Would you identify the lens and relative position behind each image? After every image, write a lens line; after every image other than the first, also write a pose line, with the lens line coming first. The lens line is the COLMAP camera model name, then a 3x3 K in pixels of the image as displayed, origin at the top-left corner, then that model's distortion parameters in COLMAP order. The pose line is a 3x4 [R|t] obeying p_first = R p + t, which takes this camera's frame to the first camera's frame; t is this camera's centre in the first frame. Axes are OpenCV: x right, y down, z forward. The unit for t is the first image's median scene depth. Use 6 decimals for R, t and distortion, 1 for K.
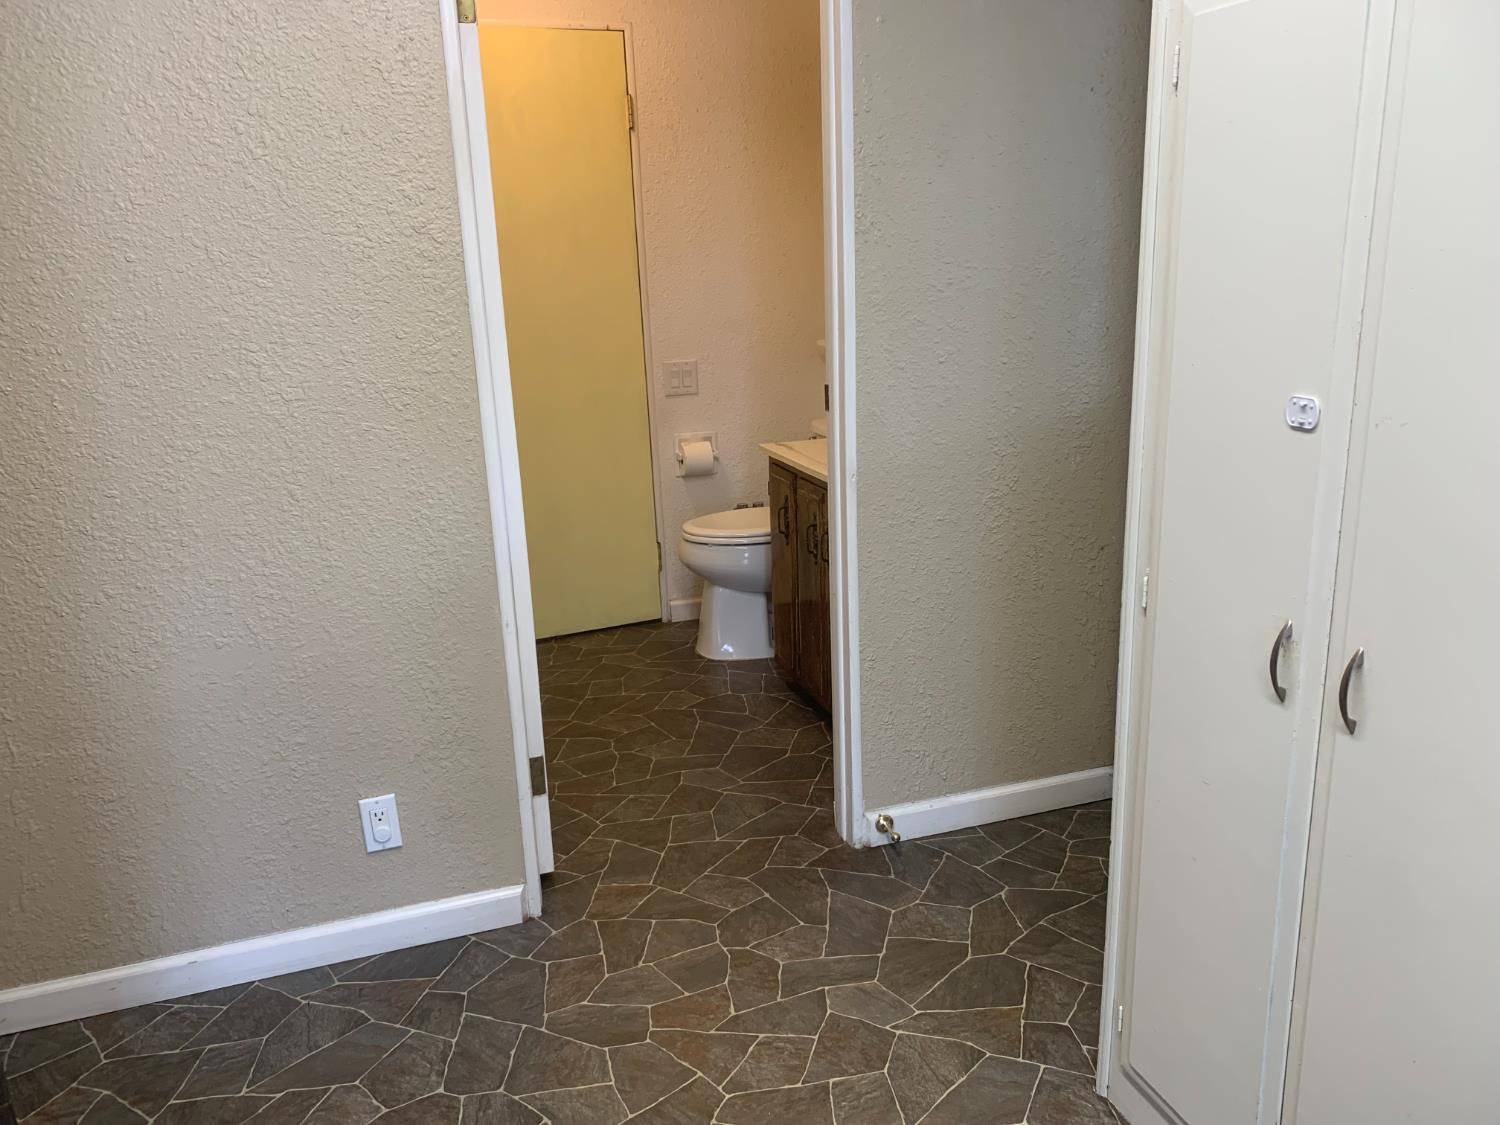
lens RADIAL K [[1149.1, 0, 742.3], [0, 1149.1, 569.2], [0, 0, 1]] dist [0.032694, -0.030289]
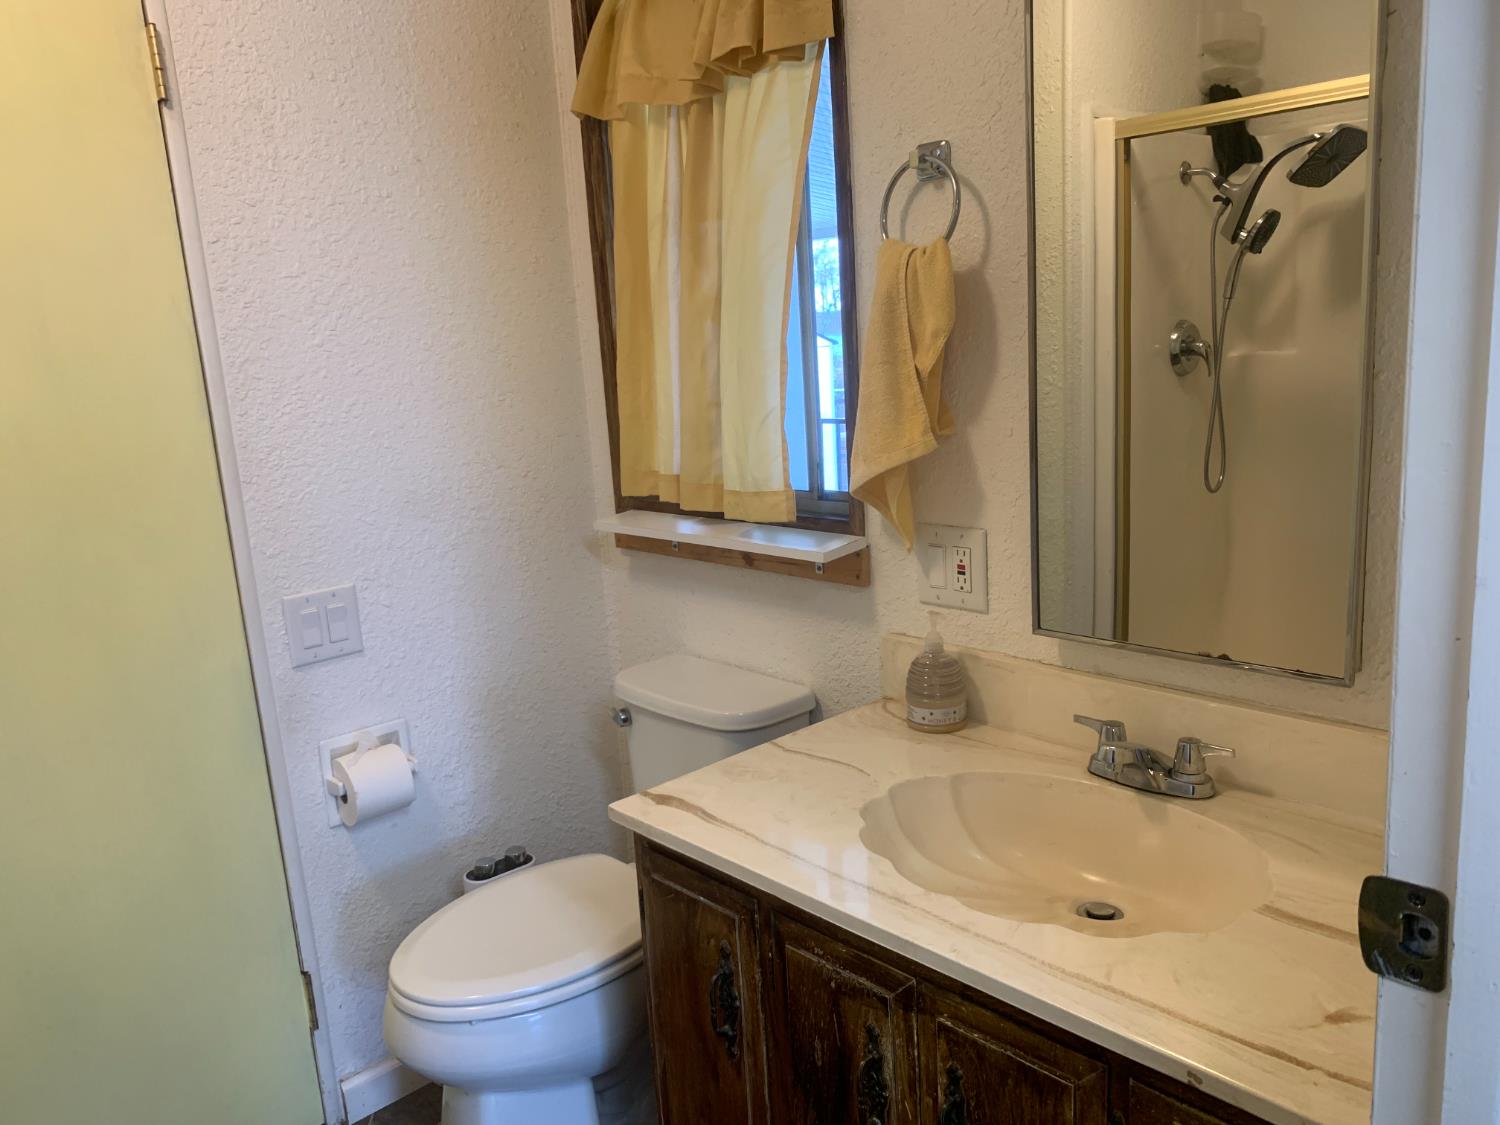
lens RADIAL K [[1128.9, 0, 750.0], [0, 1128.9, 562.5], [0, 0, 1]] dist [-0.003848, -0.004573]
pose [[0.908868, -0.100482, 0.404800, -0.079022], [0.138444, 0.988199, -0.065542, -0.136159], [-0.393437, 0.115612, 0.912053, 0.500111]]
